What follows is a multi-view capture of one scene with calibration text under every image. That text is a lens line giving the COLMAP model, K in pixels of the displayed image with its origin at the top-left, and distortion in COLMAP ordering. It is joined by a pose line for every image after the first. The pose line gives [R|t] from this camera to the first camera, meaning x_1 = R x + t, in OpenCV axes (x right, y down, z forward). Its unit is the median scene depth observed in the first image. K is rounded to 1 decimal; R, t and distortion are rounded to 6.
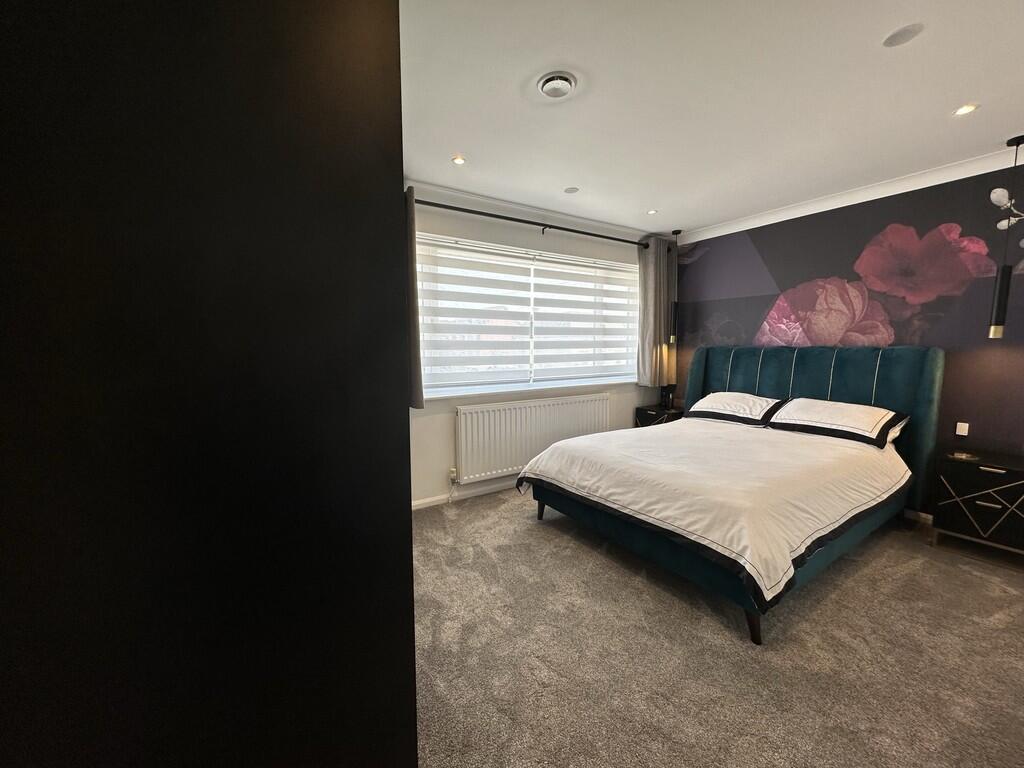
lens RADIAL K [[411.1, 0, 513.2], [0, 411.1, 379.3], [0, 0, 1]] dist [-0.001236, 0.000348]
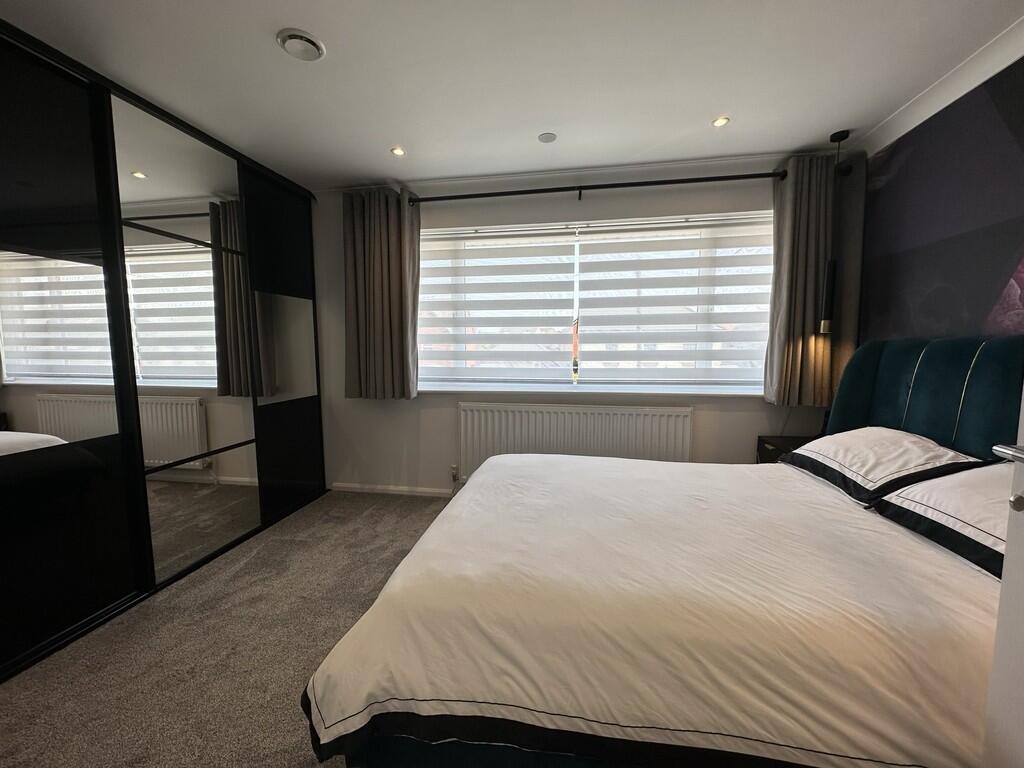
lens RADIAL K [[411.1, 0, 510.3], [0, 411.1, 383.3], [0, 0, 1]] dist [-0.001236, 0.000348]
pose [[0.731871, 0.071274, -0.677706, 0.508997], [-0.050678, 0.997454, 0.050173, -0.028866], [0.679557, -0.002375, 0.733619, 0.303842]]
